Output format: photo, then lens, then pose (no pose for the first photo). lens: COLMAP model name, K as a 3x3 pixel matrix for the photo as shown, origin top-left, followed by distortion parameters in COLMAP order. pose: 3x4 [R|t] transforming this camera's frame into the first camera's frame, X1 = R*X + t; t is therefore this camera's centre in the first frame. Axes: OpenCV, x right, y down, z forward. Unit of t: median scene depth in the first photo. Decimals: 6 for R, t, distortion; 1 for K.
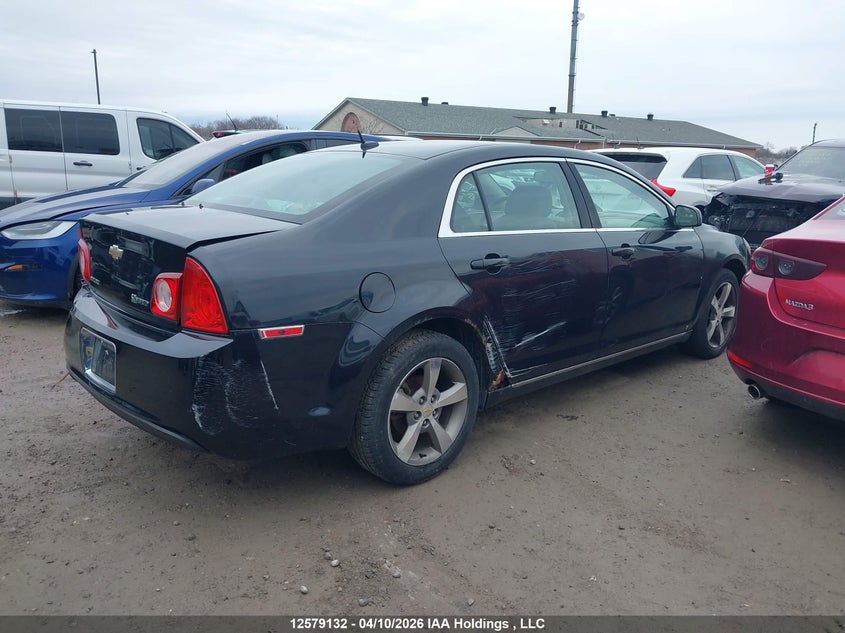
lens RADIAL K [[673.8, 0, 427.6], [0, 673.8, 303.1], [0, 0, 1]] dist [0.011818, -0.012916]
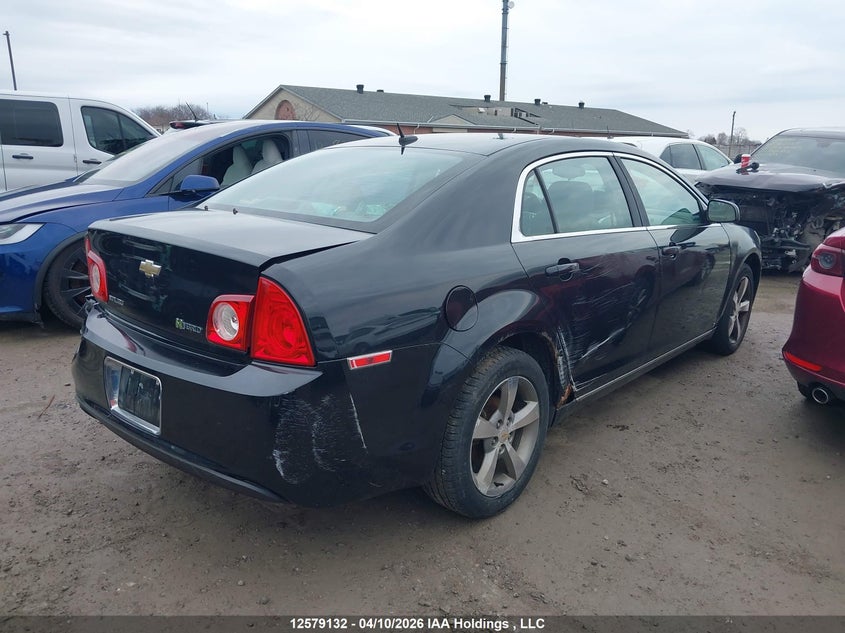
lens RADIAL K [[673.8, 0, 427.6], [0, 673.8, 303.1], [0, 0, 1]] dist [0.011818, -0.012916]
pose [[0.995103, -0.026185, 0.095310, -0.168722], [0.024584, 0.999537, 0.017924, -0.032869], [-0.095735, -0.015493, 0.995286, 0.101658]]
